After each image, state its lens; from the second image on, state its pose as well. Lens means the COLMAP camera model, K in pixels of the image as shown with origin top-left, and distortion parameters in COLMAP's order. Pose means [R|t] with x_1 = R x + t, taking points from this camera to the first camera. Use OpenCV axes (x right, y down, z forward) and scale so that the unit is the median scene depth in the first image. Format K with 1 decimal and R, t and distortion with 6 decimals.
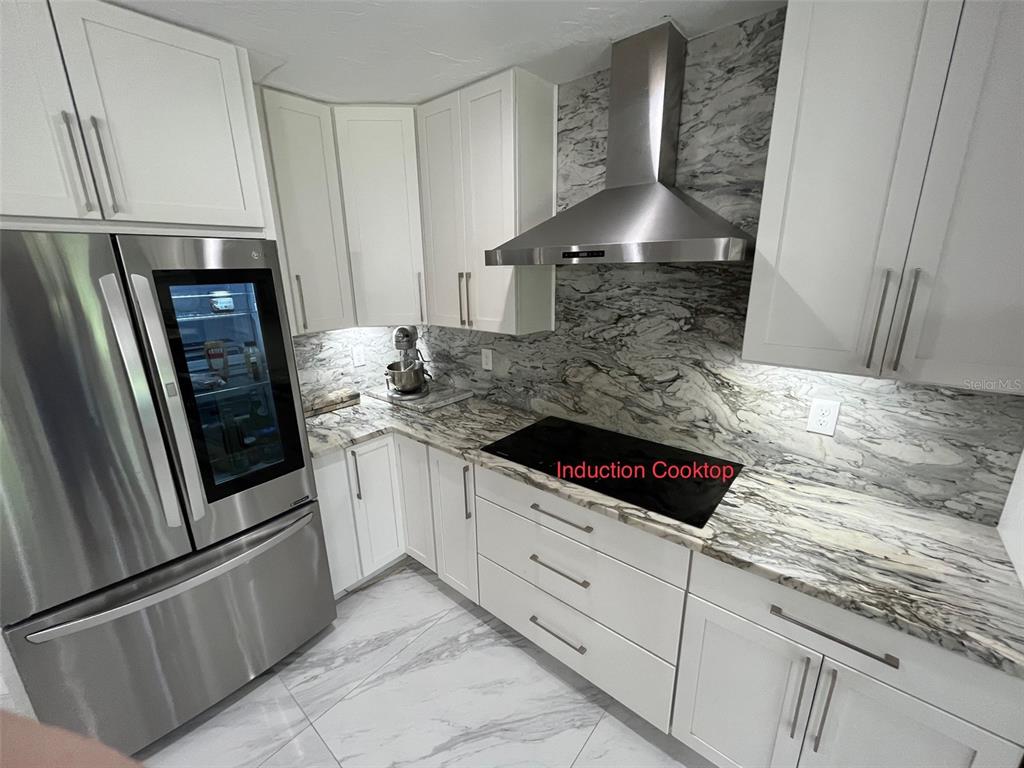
lens RADIAL K [[418.0, 0, 510.4], [0, 418.0, 384.6], [0, 0, 1]] dist [-0.002110, -0.000290]
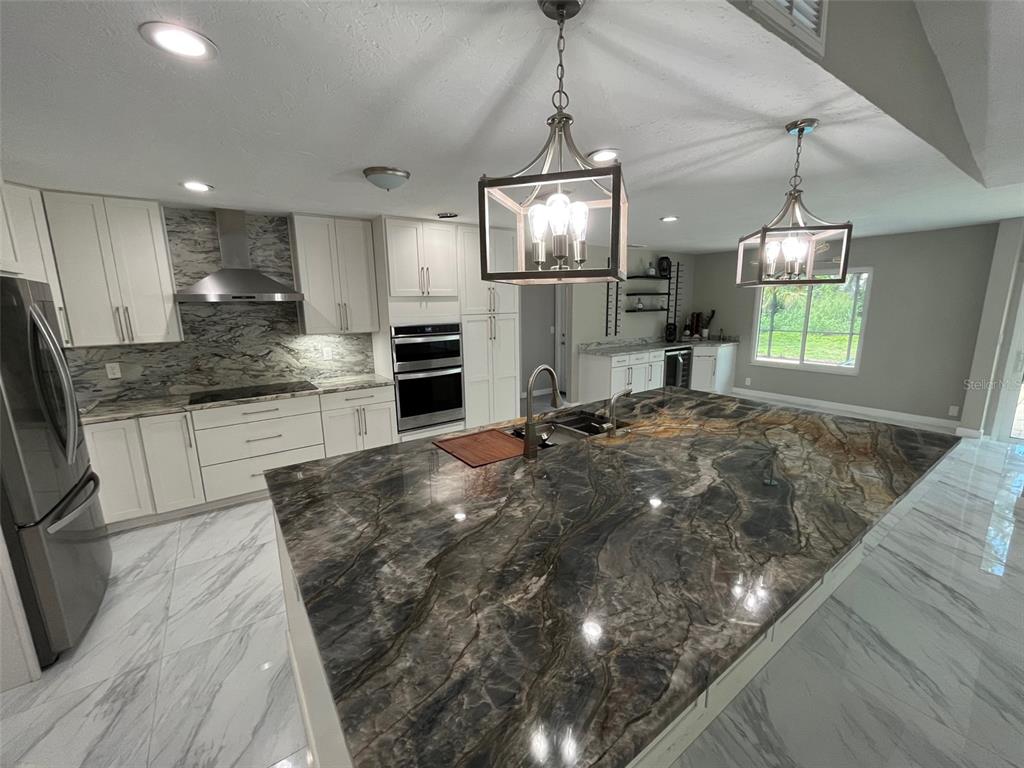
lens RADIAL K [[418.0, 0, 510.6], [0, 418.0, 383.5], [0, 0, 1]] dist [-0.002110, -0.000290]
pose [[0.250774, -0.171665, 0.952703, -1.333687], [0.272470, 0.956880, 0.100697, 0.251678], [-0.928909, 0.234331, 0.286734, -0.742006]]
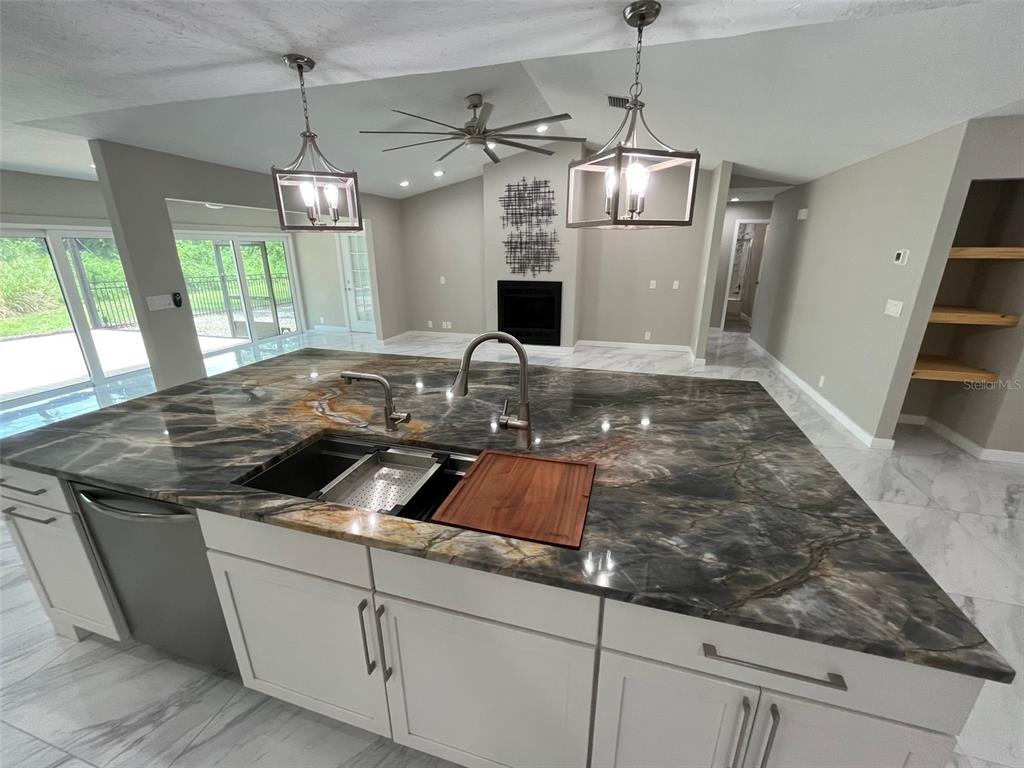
lens RADIAL K [[418.0, 0, 510.9], [0, 418.0, 383.0], [0, 0, 1]] dist [-0.002110, -0.000290]
pose [[-0.913641, 0.143545, -0.380336, -0.057431], [-0.092189, 0.838049, 0.537750, 0.006255], [0.395931, 0.526373, -0.752443, 0.089637]]
